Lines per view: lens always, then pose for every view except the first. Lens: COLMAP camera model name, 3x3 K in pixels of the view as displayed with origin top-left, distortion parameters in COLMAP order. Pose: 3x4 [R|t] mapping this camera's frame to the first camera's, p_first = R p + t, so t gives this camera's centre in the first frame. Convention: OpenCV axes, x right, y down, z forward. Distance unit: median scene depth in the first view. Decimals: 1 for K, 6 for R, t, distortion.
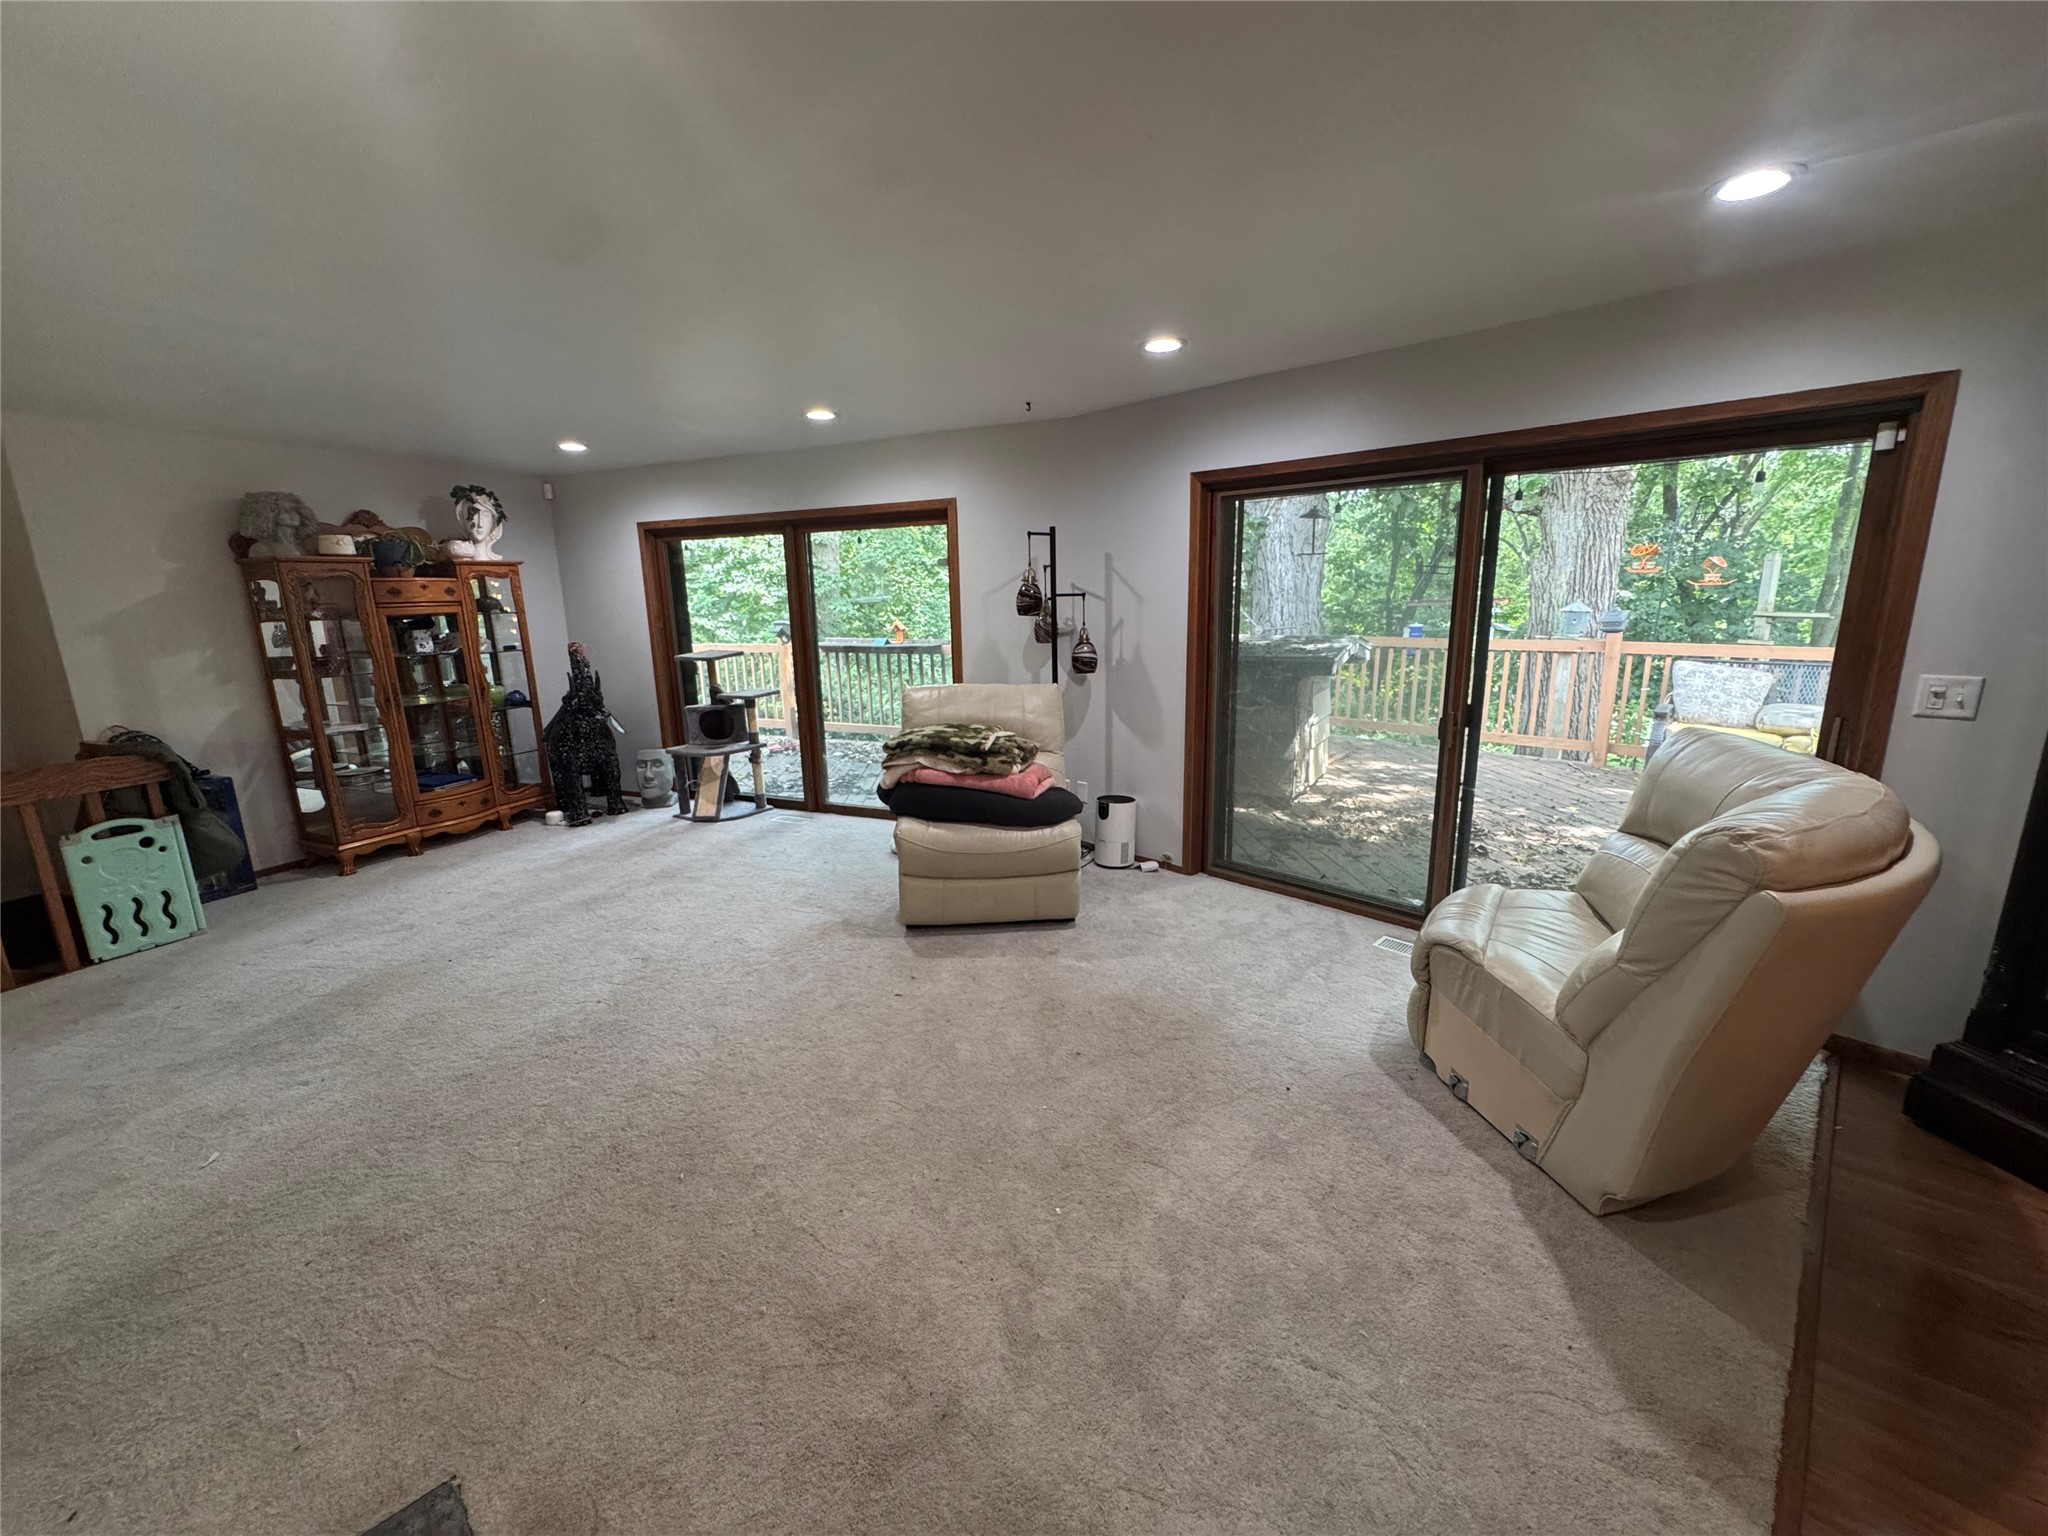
lens RADIAL K [[822.7, 0, 1027.4], [0, 822.7, 773.2], [0, 0, 1]] dist [0.000559, 0.000062]
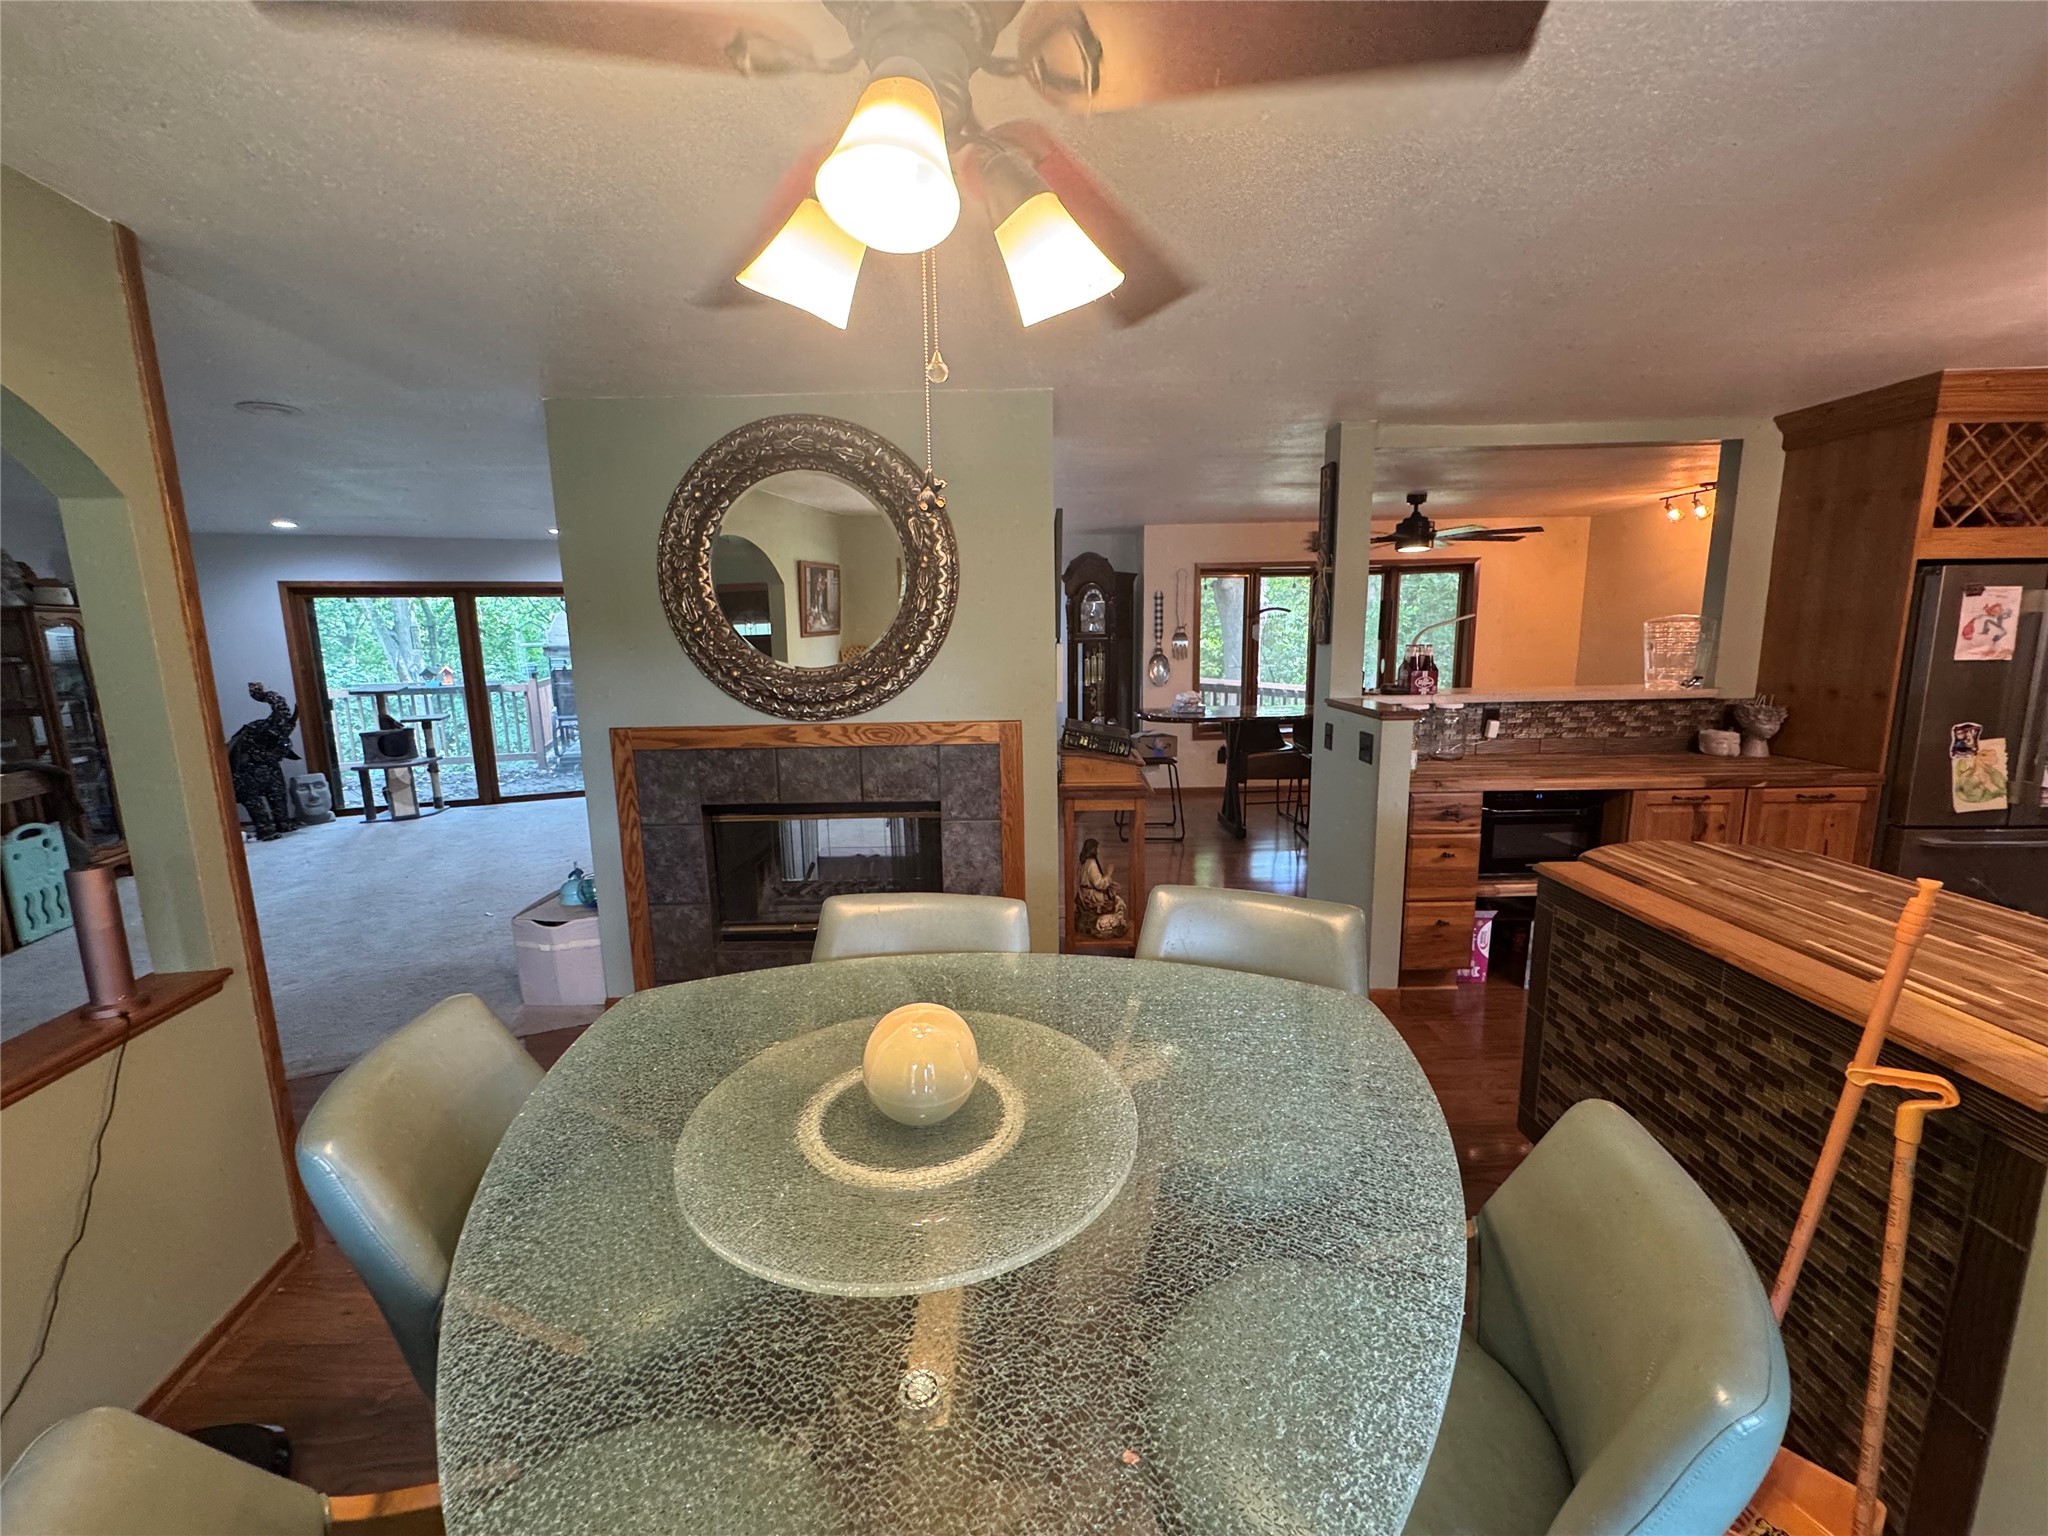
lens RADIAL K [[822.7, 0, 1026.7], [0, 822.7, 768.2], [0, 0, 1]] dist [0.000559, 0.000062]
pose [[0.711749, -0.102752, 0.694878, -0.558717], [0.150000, 0.988658, -0.007448, 0.126703], [-0.686231, 0.109532, 0.719089, -0.543041]]
